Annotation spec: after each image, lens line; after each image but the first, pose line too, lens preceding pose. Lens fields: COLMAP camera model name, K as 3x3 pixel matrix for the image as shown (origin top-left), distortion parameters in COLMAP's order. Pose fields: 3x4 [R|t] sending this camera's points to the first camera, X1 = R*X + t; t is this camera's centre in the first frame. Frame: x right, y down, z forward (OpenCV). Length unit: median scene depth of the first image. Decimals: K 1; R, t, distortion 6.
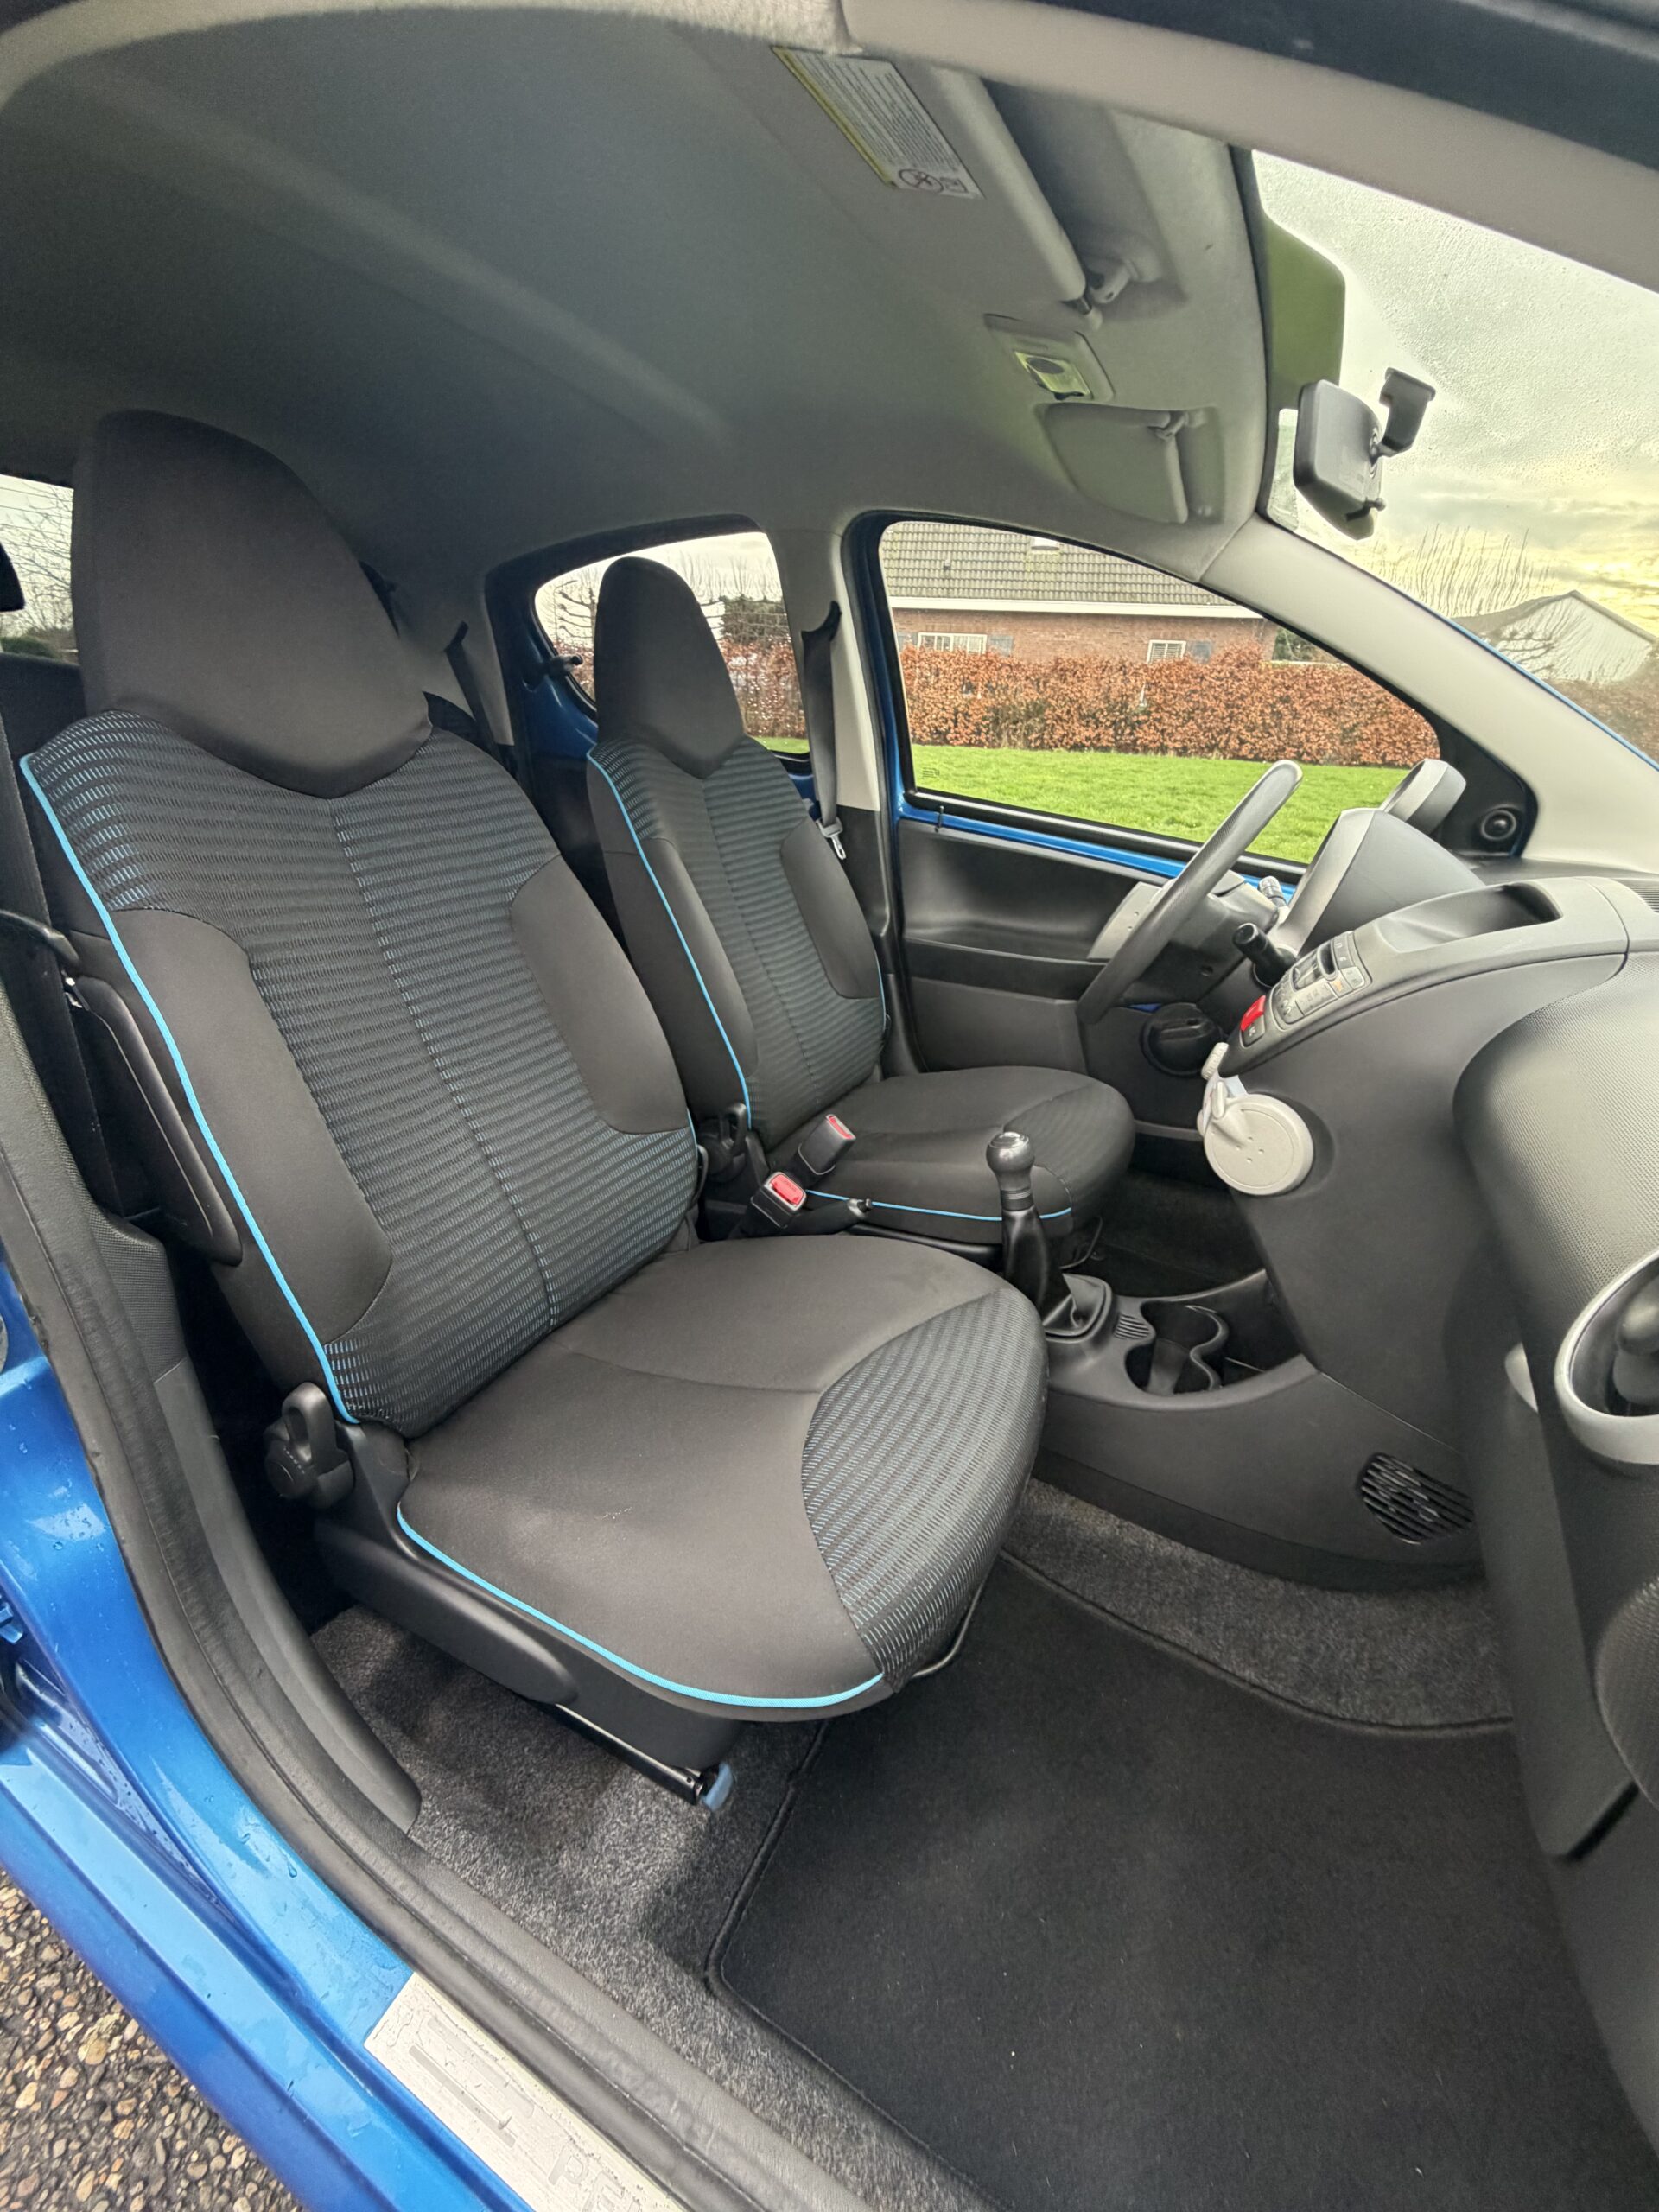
lens RADIAL K [[873.2, 0, 827.9], [0, 873.2, 1092.9], [0, 0, 1]] dist [-0.000672, -0.000096]
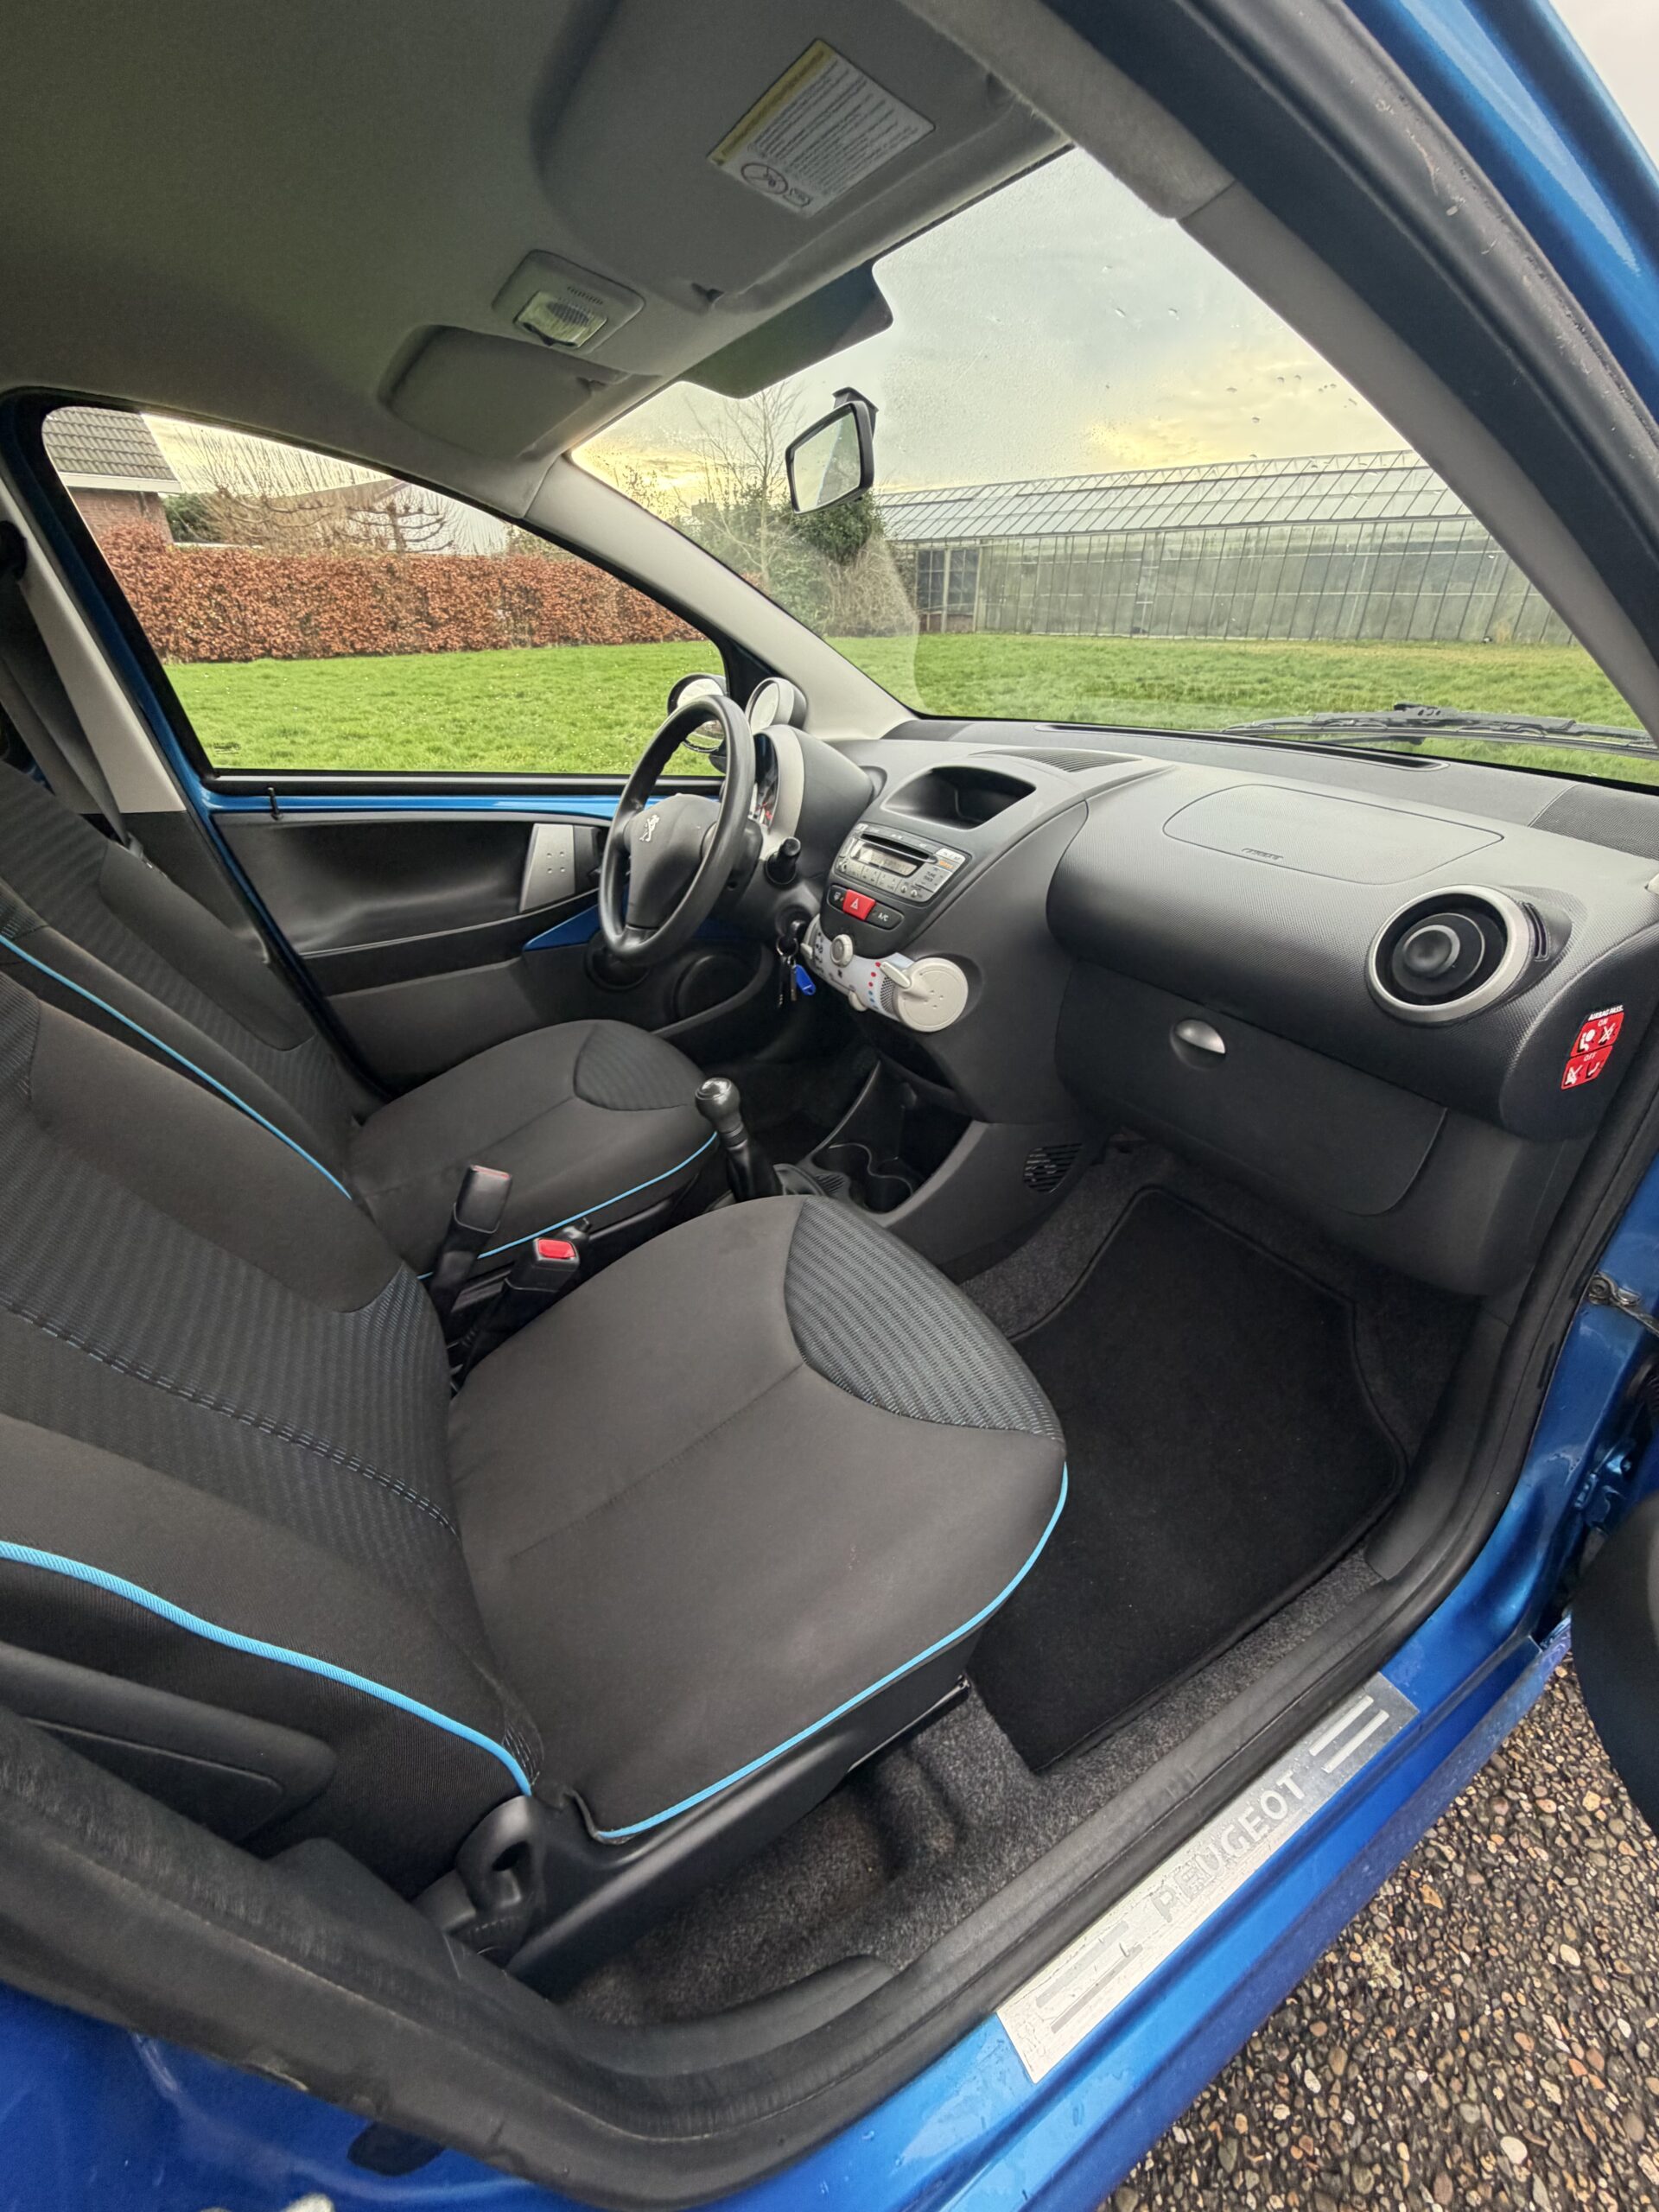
lens RADIAL K [[873.2, 0, 827.9], [0, 873.2, 1092.9], [0, 0, 1]] dist [-0.000672, -0.000096]
pose [[0.546137, -0.445352, 0.709504, -0.373741], [0.370421, 0.888055, 0.272299, -0.140220], [-0.751347, 0.114102, 0.649968, 0.159765]]
